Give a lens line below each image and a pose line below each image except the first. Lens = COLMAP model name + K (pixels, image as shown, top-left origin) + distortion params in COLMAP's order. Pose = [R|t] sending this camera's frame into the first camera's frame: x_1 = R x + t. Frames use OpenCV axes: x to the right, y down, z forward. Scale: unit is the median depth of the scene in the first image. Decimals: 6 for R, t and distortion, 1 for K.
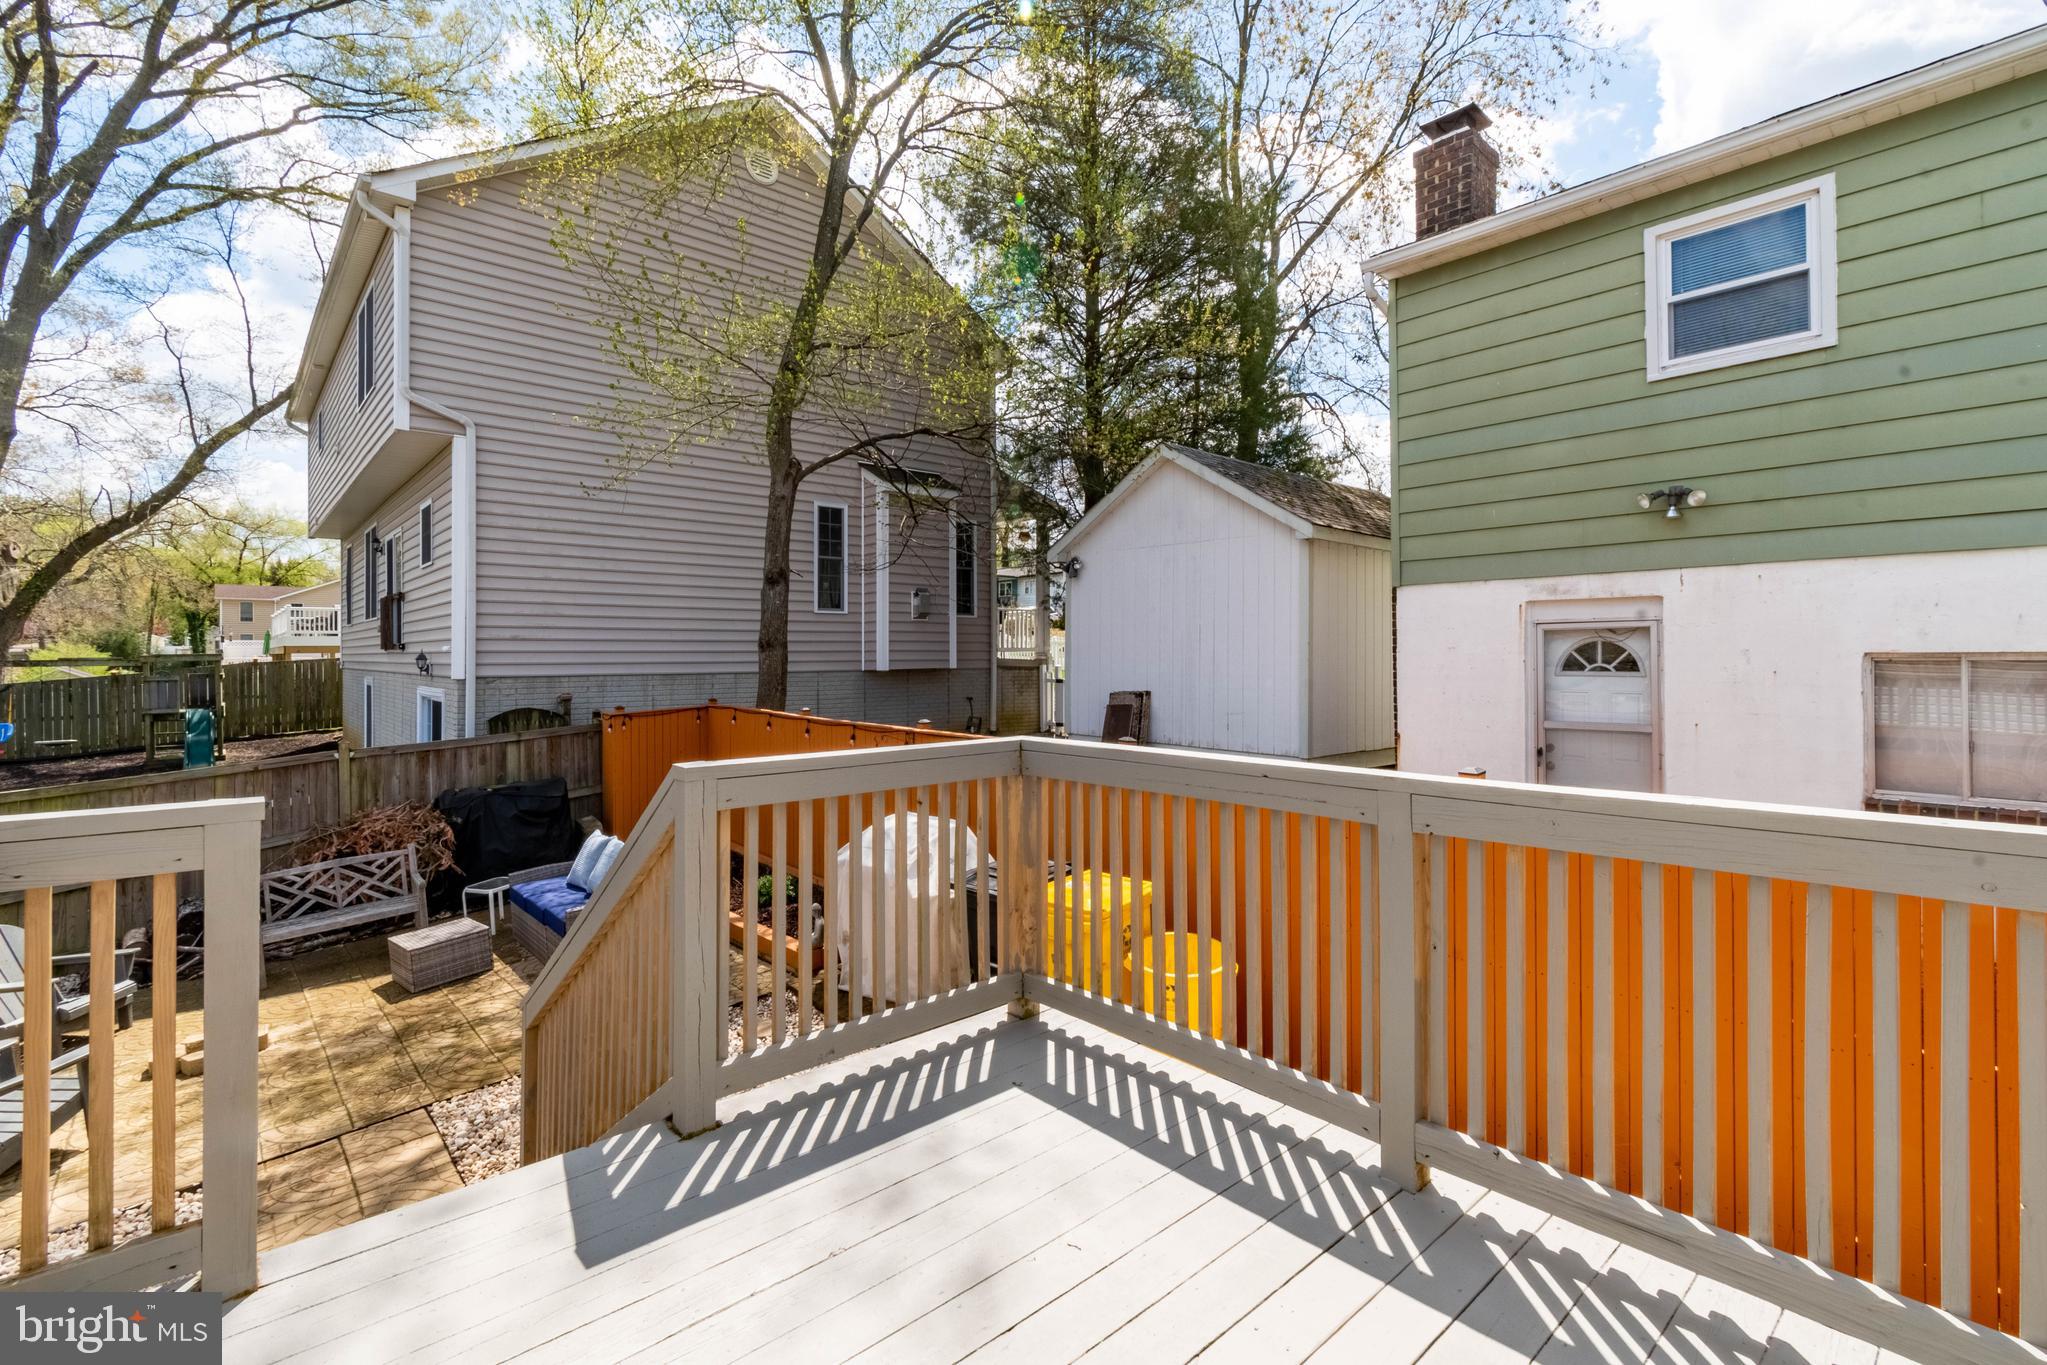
lens RADIAL K [[930.3, 0, 1027.1], [0, 930.3, 657.0], [0, 0, 1]] dist [0.002408, 0.000402]
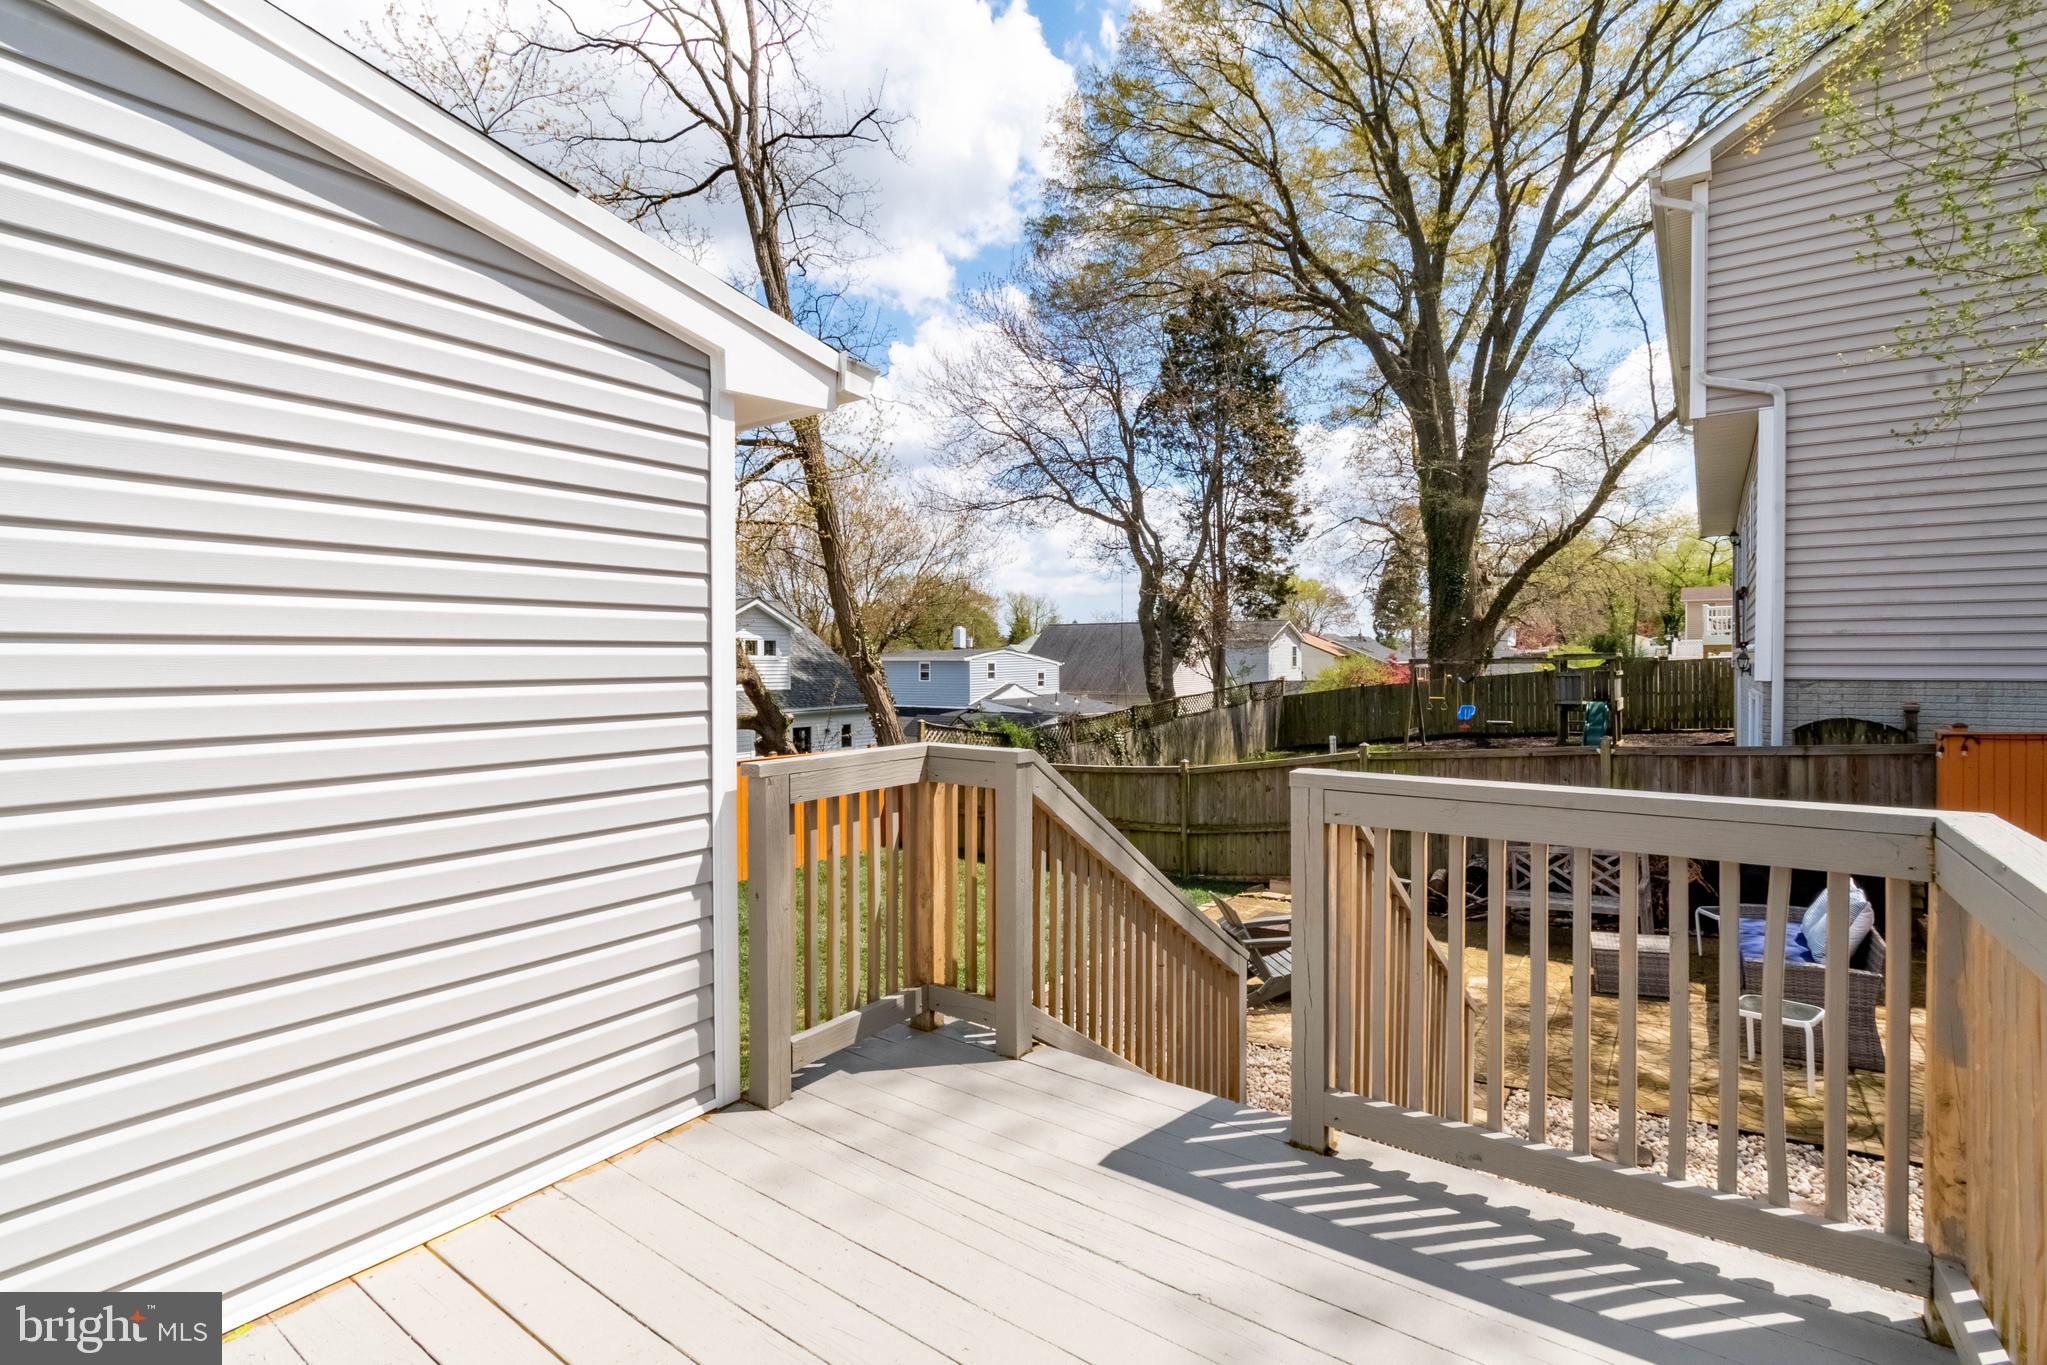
lens RADIAL K [[943.2, 0, 1027.9], [0, 943.2, 673.1], [0, 0, 1]] dist [0.000353, -0.000655]
pose [[0.207480, 0.016298, -0.978103, 0.148835], [0.002311, 0.999850, 0.017151, -0.001226], [0.978236, -0.005819, 0.207412, 0.139671]]
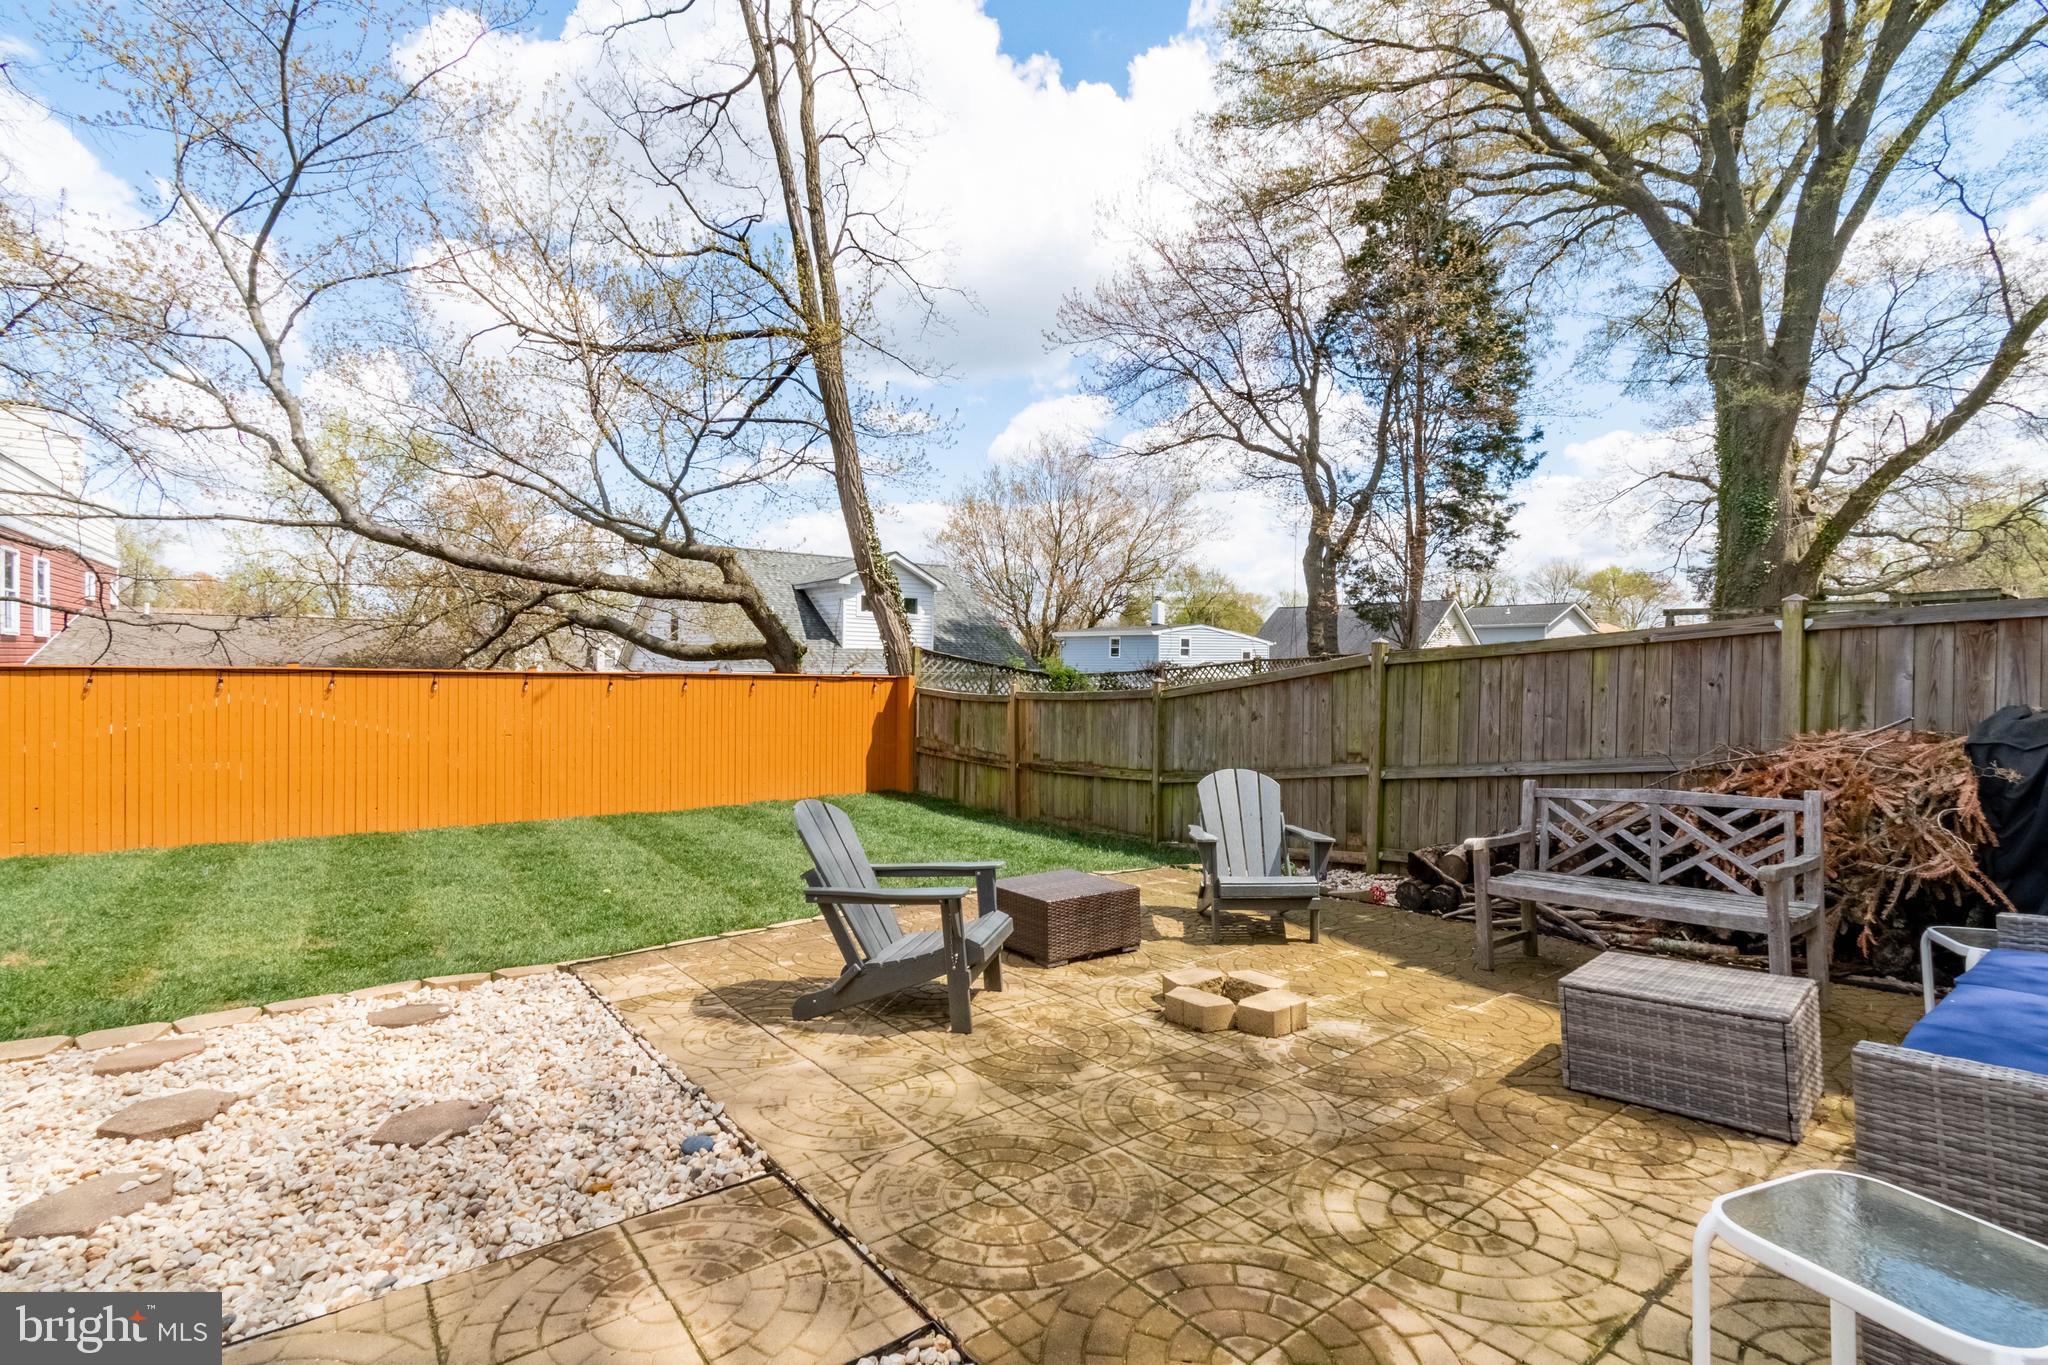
lens RADIAL K [[881.3, 0, 1100.2], [0, 881.3, 706.0], [0, 0, 1]] dist [-0.000531, -0.000420]
pose [[-0.093753, 0.027796, -0.995207, -0.181455], [-0.014168, 0.999472, 0.029250, 0.132102], [0.995495, 0.016843, -0.093310, 0.604582]]
